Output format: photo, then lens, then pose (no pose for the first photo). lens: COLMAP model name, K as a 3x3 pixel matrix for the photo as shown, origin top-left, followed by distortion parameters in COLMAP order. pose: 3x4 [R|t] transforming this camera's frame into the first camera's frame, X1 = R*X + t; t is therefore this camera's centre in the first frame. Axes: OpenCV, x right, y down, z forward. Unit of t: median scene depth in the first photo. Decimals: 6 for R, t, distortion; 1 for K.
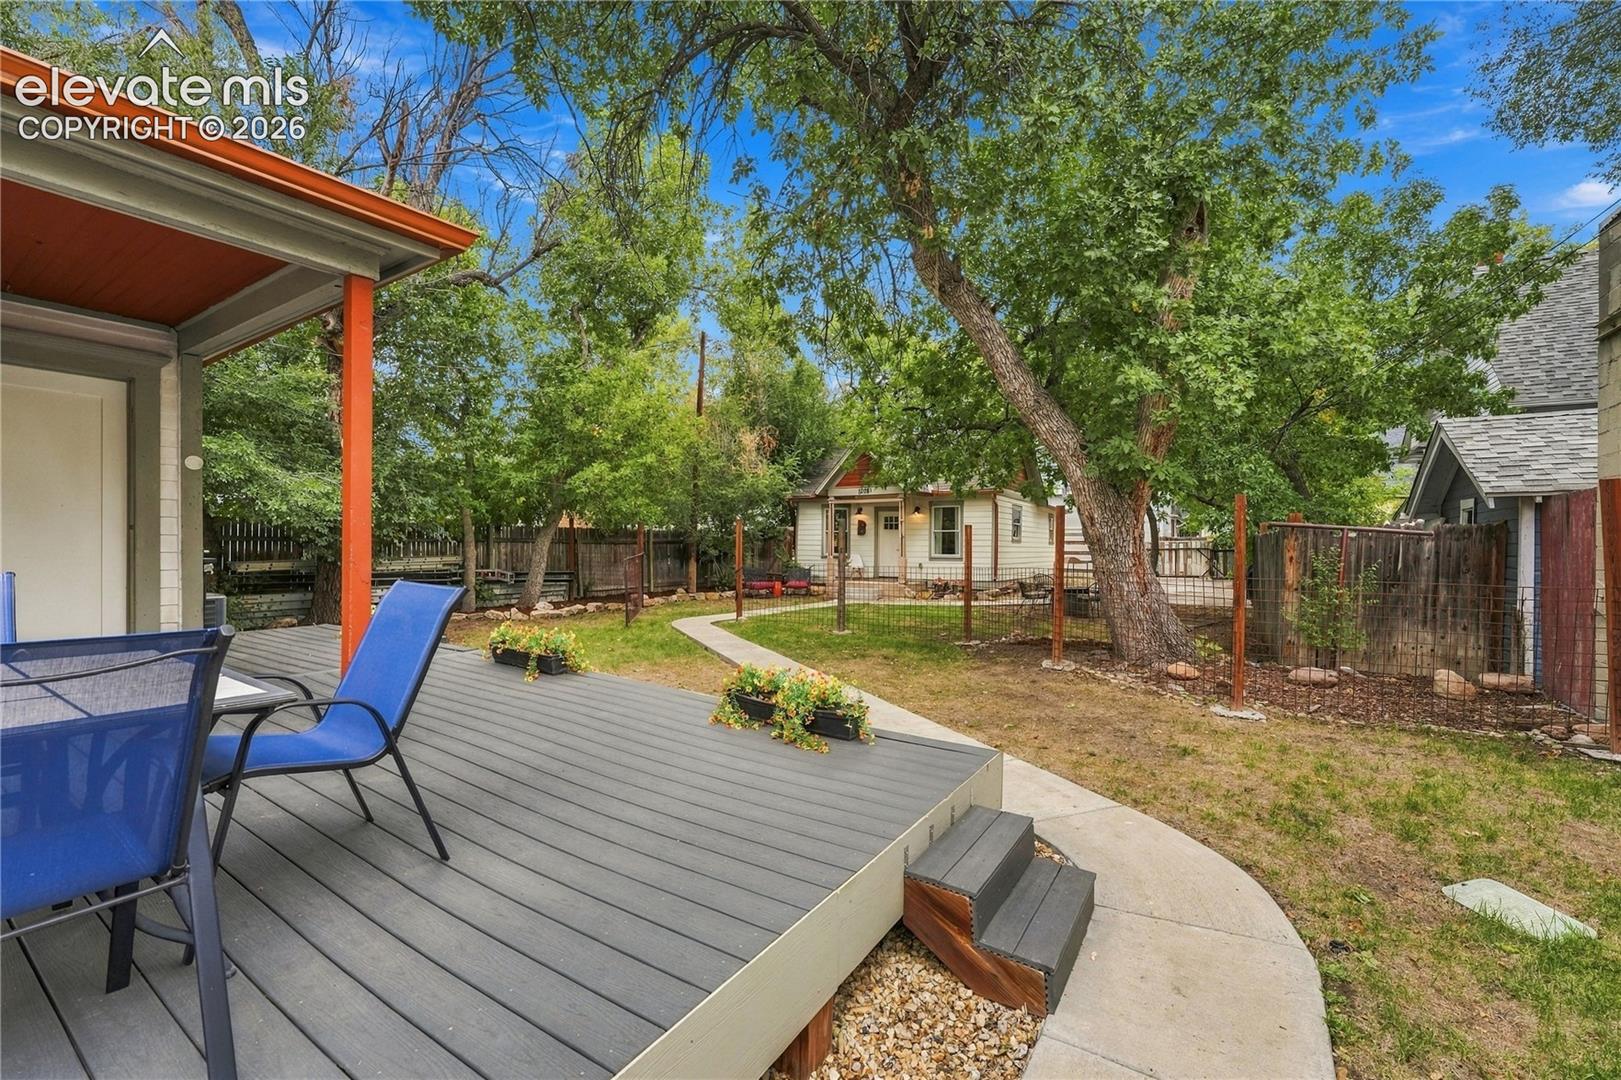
lens RADIAL K [[671.4, 0, 810.5], [0, 671.4, 540.0], [0, 0, 1]] dist [-0.014130, 0.000262]
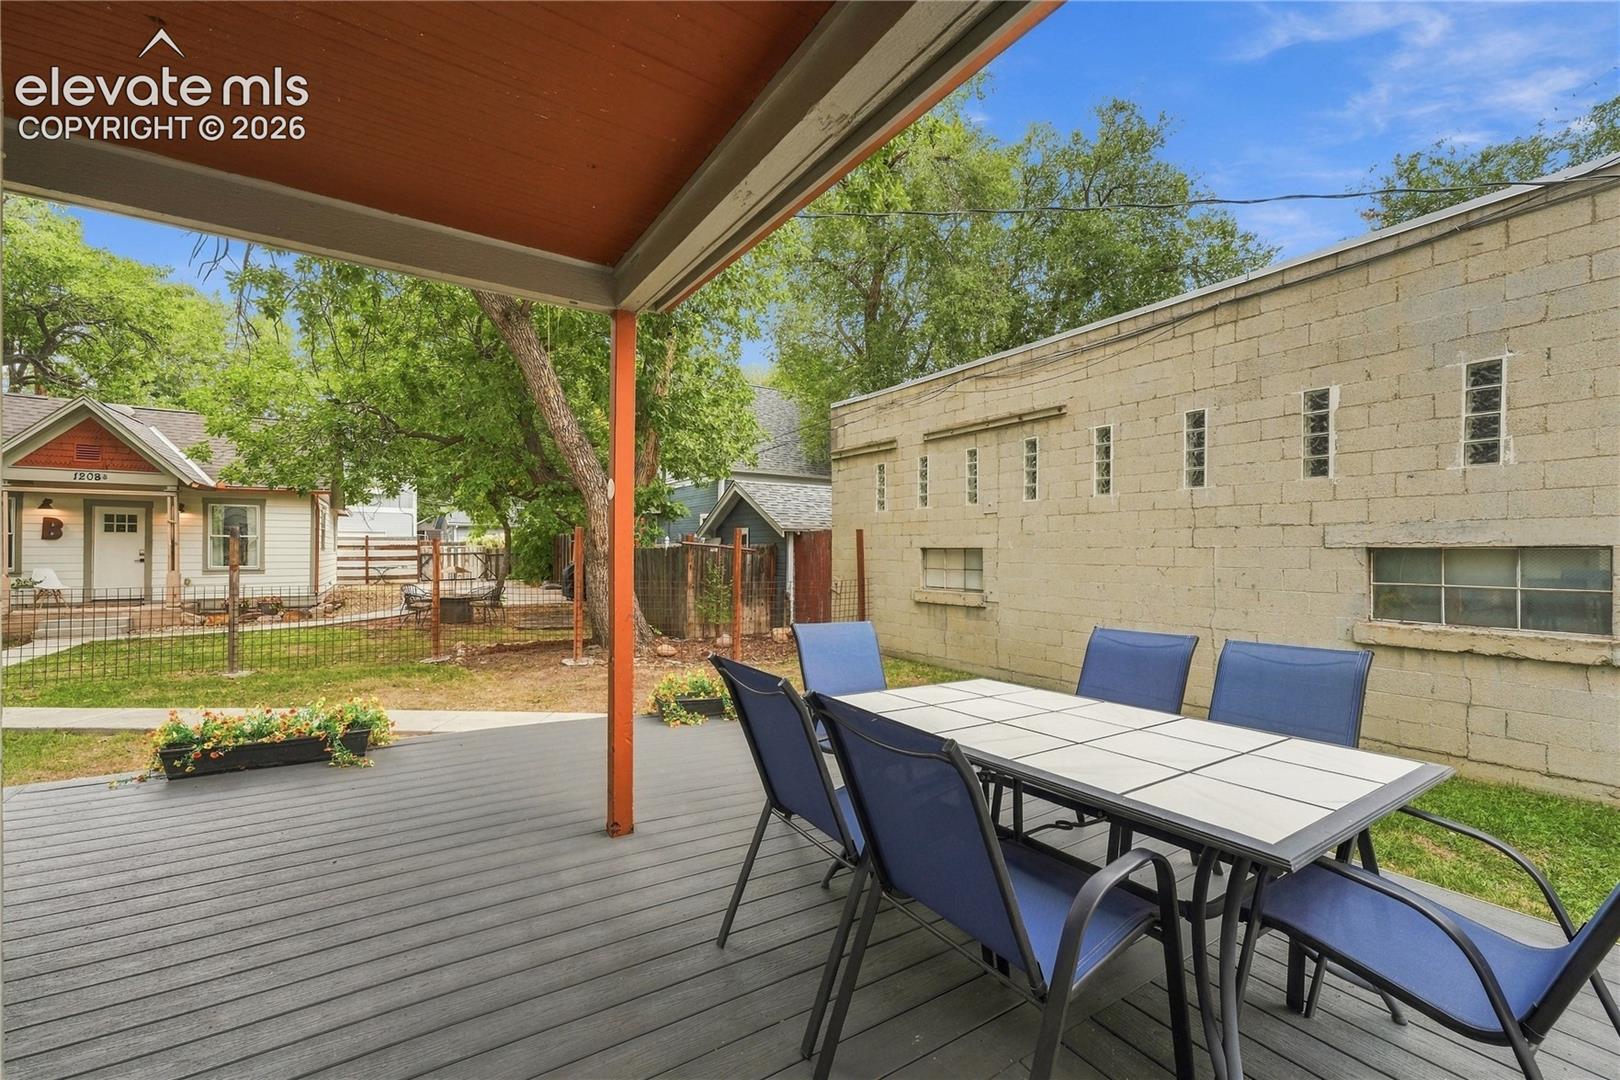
lens RADIAL K [[671.0, 0, 810.0], [0, 671.0, 540.0], [0, 0, 1]] dist [-0.014130, 0.000262]
pose [[0.414743, 0.003588, 0.909931, -0.220346], [-0.007500, 0.999972, -0.000525, -0.013438], [-0.909908, -0.006607, 0.414758, 0.048802]]
